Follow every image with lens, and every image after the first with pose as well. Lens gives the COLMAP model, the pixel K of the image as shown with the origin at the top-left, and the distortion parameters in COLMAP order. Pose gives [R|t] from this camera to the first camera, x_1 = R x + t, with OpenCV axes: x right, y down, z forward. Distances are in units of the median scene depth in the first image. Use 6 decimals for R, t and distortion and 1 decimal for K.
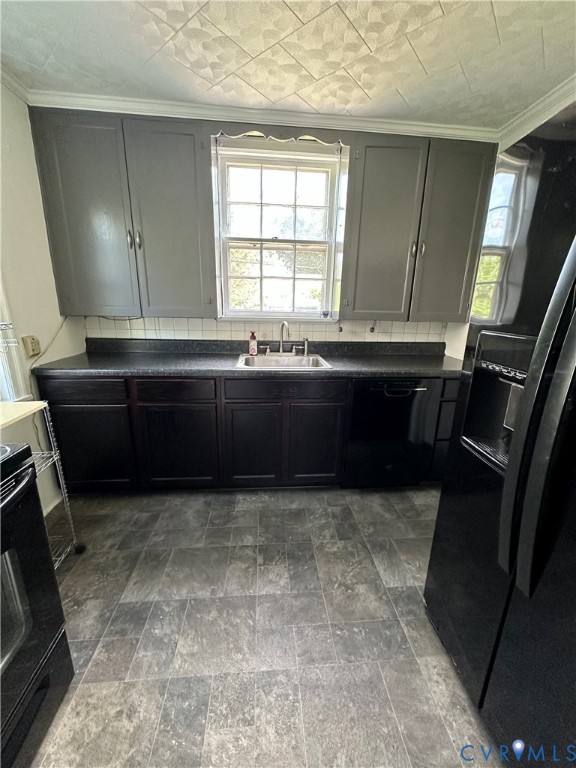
lens RADIAL K [[305.7, 0, 288.0], [0, 305.7, 384.0], [0, 0, 1]] dist [-0.001701, 0.000334]
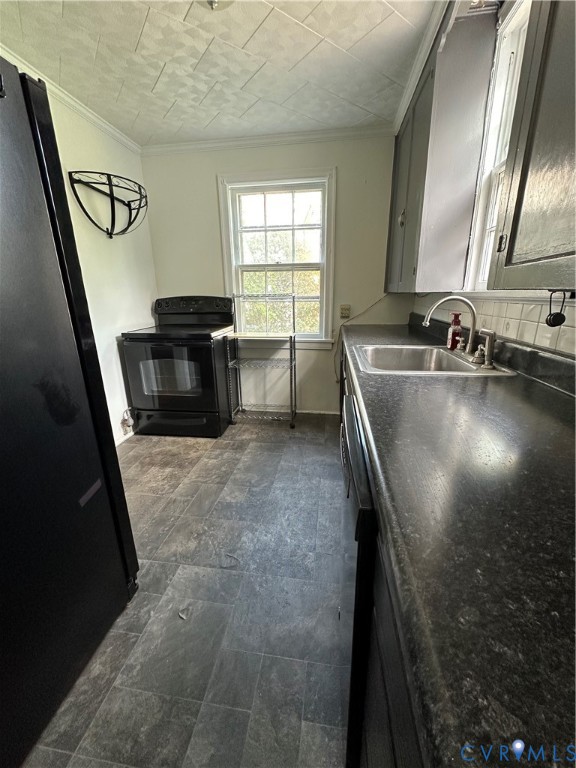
lens RADIAL K [[305.7, 0, 288.0], [0, 305.7, 384.0], [0, 0, 1]] dist [-0.001701, 0.000334]
pose [[-0.228194, 0.255740, -0.939428, 0.879404], [-0.238526, 0.920797, 0.308608, -0.207961], [0.943945, 0.294500, -0.149120, 1.138003]]
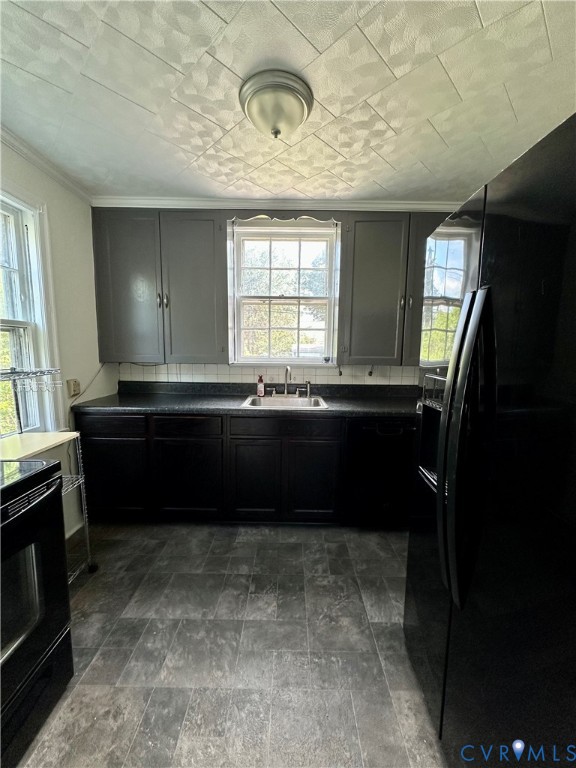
lens RADIAL K [[305.7, 0, 288.0], [0, 305.7, 384.0], [0, 0, 1]] dist [-0.001701, 0.000334]
pose [[0.995926, 0.000959, -0.090166, 0.122291], [-0.013821, 0.989752, -0.142128, 0.024563], [0.089106, 0.142795, 0.985733, -0.125165]]
